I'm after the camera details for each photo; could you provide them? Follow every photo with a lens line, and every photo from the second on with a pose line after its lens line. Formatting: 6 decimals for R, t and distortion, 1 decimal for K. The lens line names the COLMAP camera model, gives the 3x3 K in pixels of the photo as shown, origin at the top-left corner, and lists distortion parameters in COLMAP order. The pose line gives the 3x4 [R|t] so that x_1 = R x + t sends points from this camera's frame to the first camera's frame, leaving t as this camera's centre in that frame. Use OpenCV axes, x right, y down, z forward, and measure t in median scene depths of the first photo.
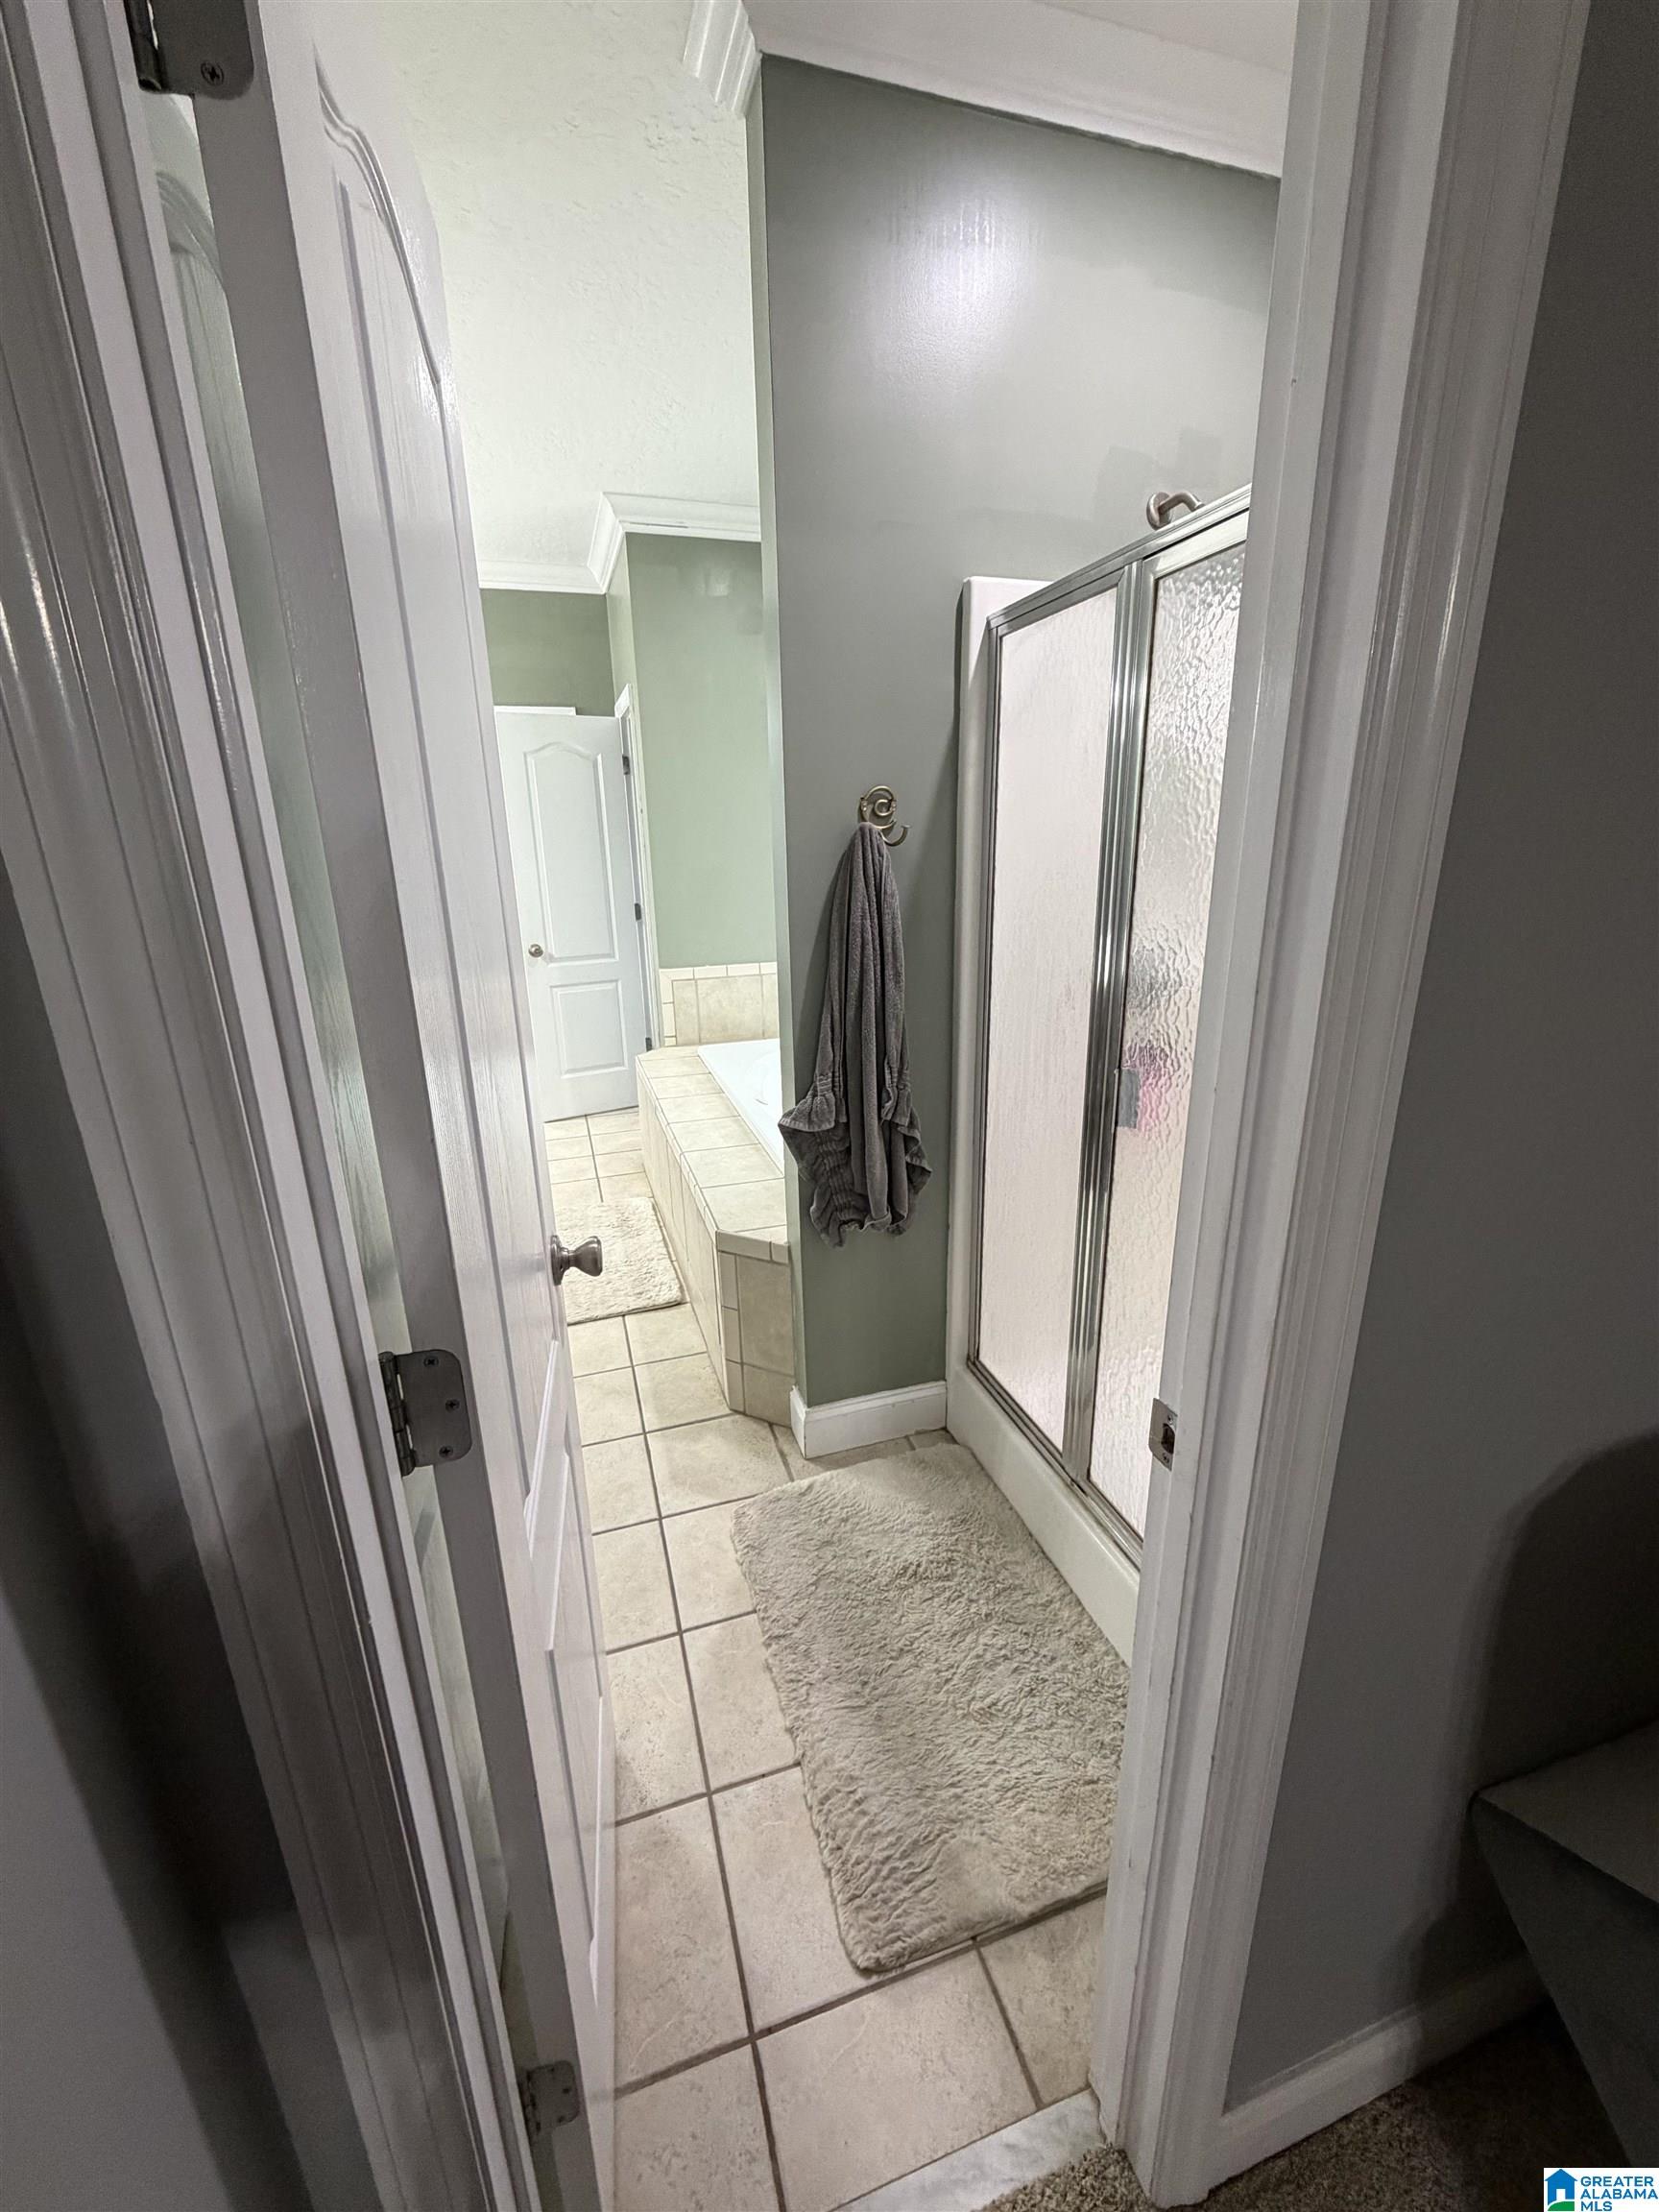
lens RADIAL K [[882.2, 0, 829.5], [0, 882.2, 1106.0], [0, 0, 1]] dist [0.000498, 0.000122]
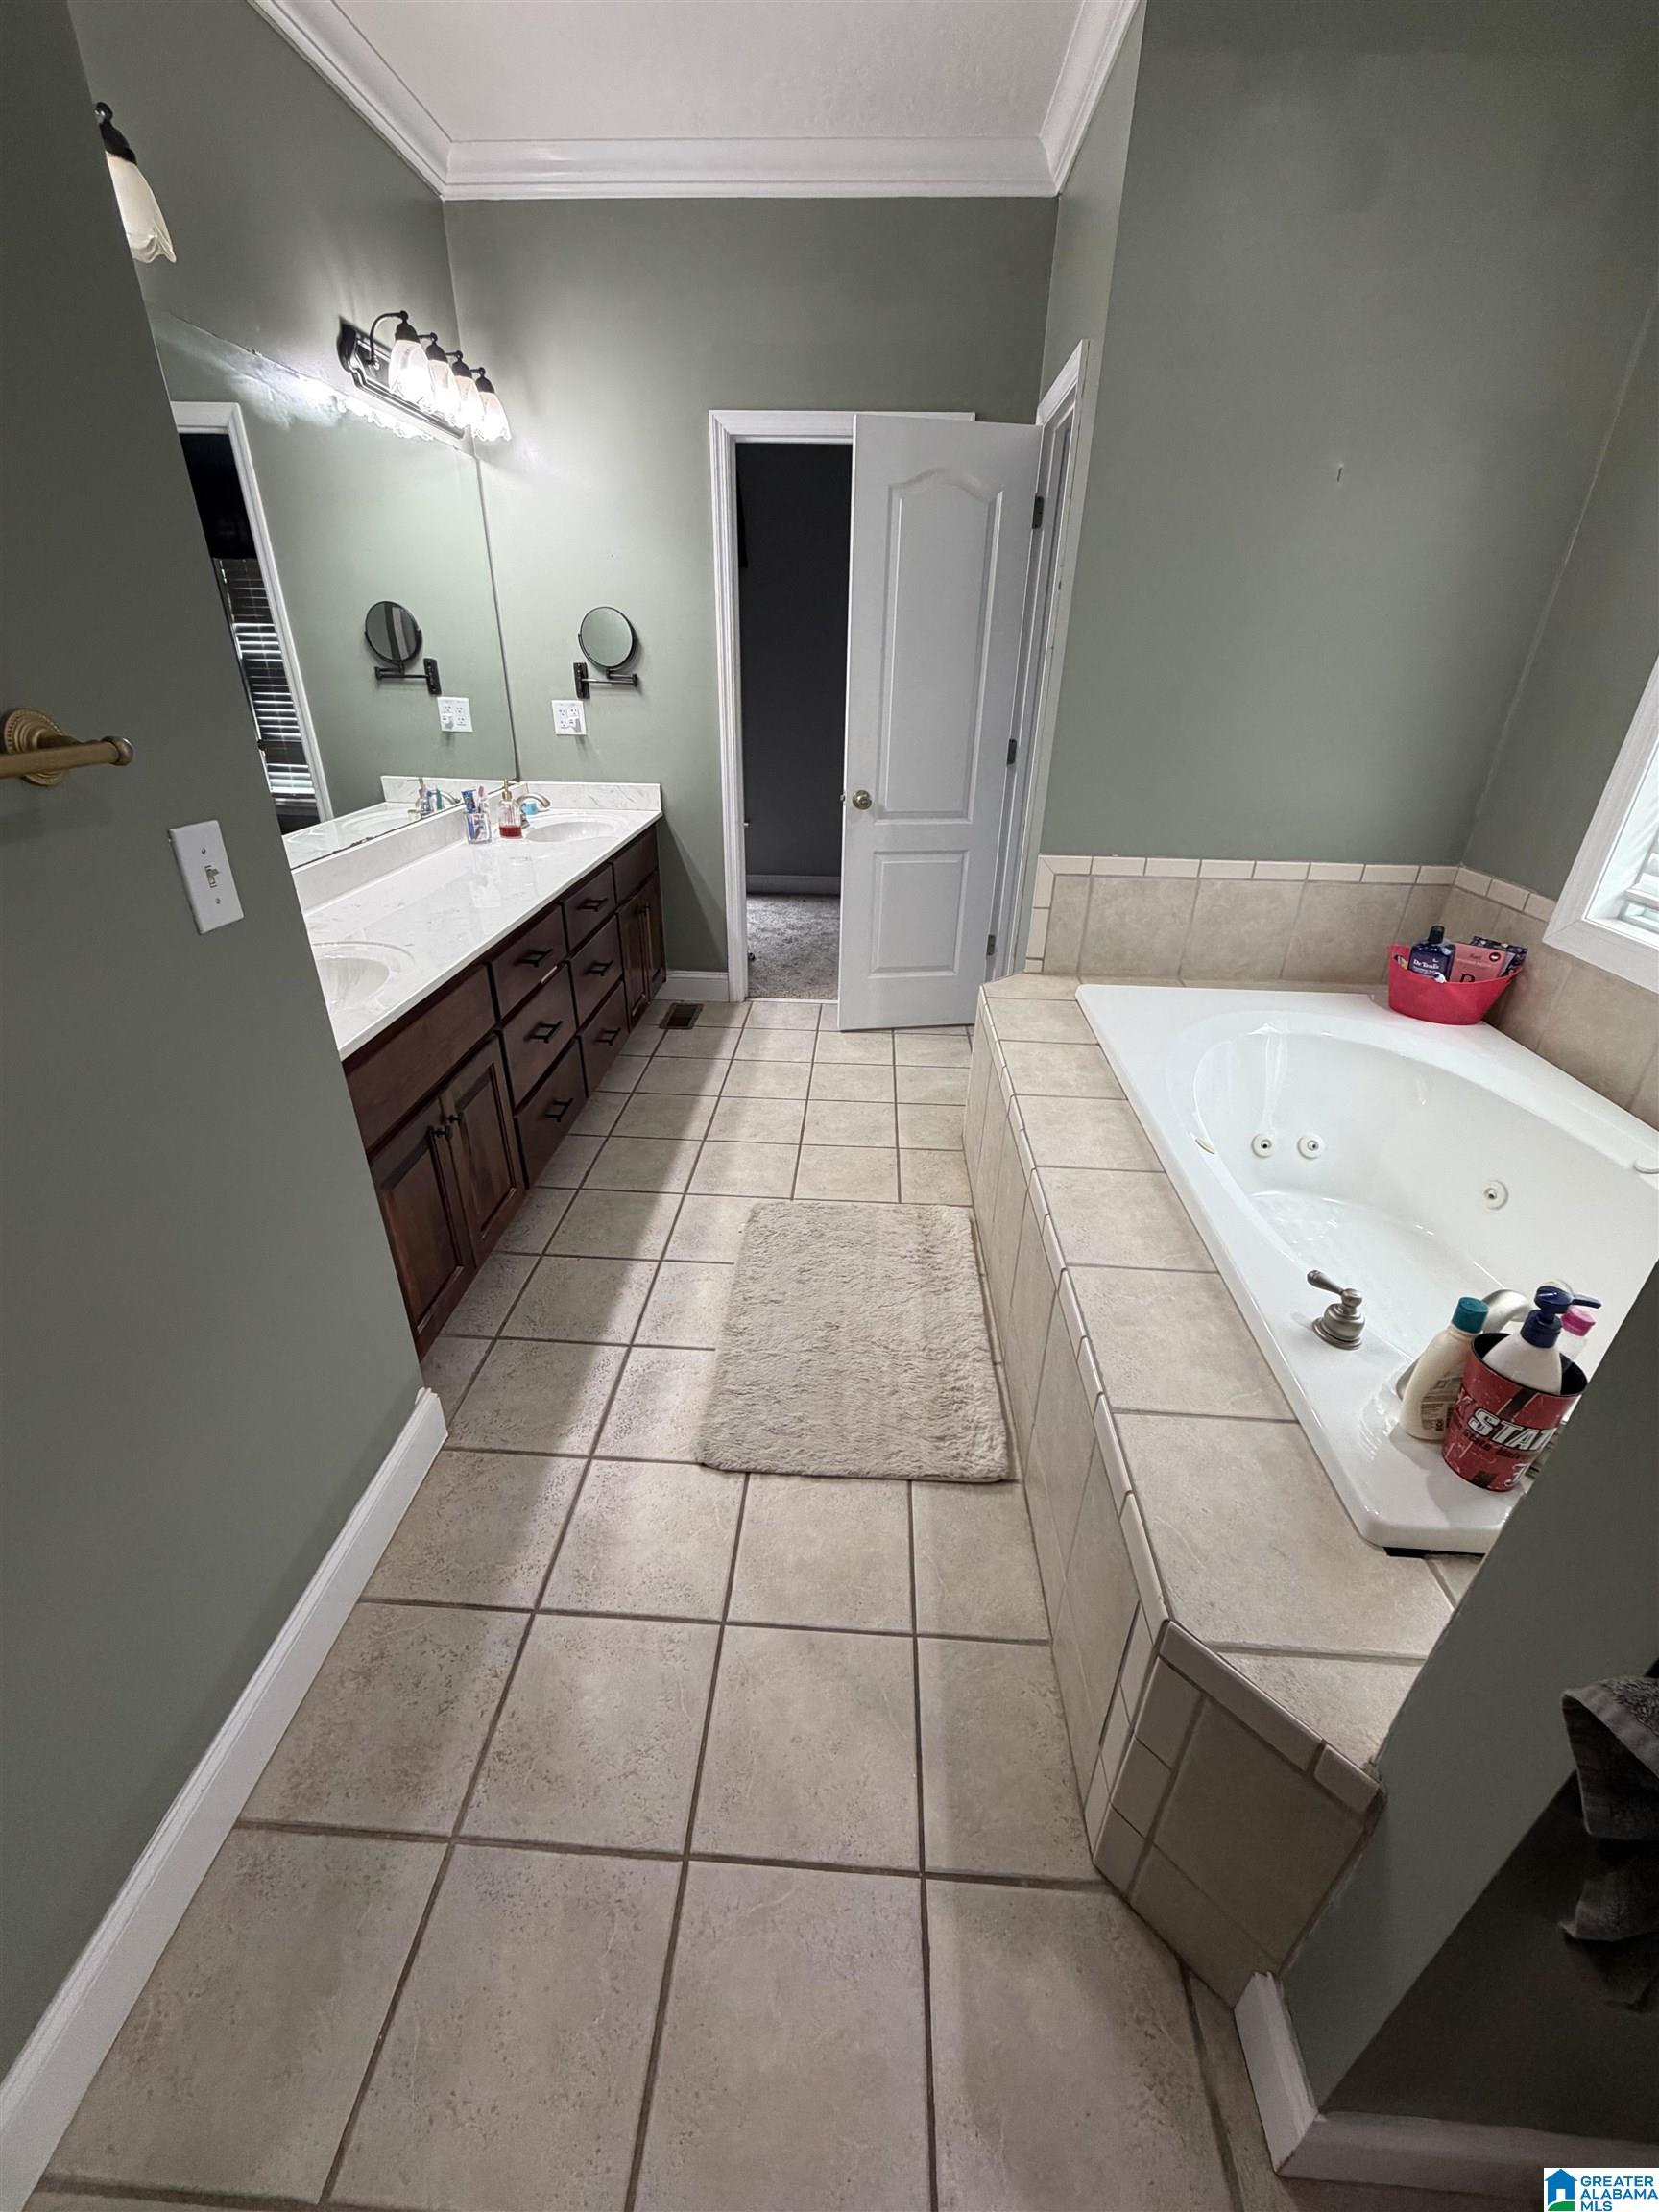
lens RADIAL K [[882.2, 0, 829.5], [0, 882.2, 1106.0], [0, 0, 1]] dist [0.000498, 0.000122]
pose [[0.935771, 0.198629, -0.291340, -0.111136], [-0.140809, 0.968006, 0.207694, -0.088554], [0.323273, -0.153331, 0.933801, 0.318517]]
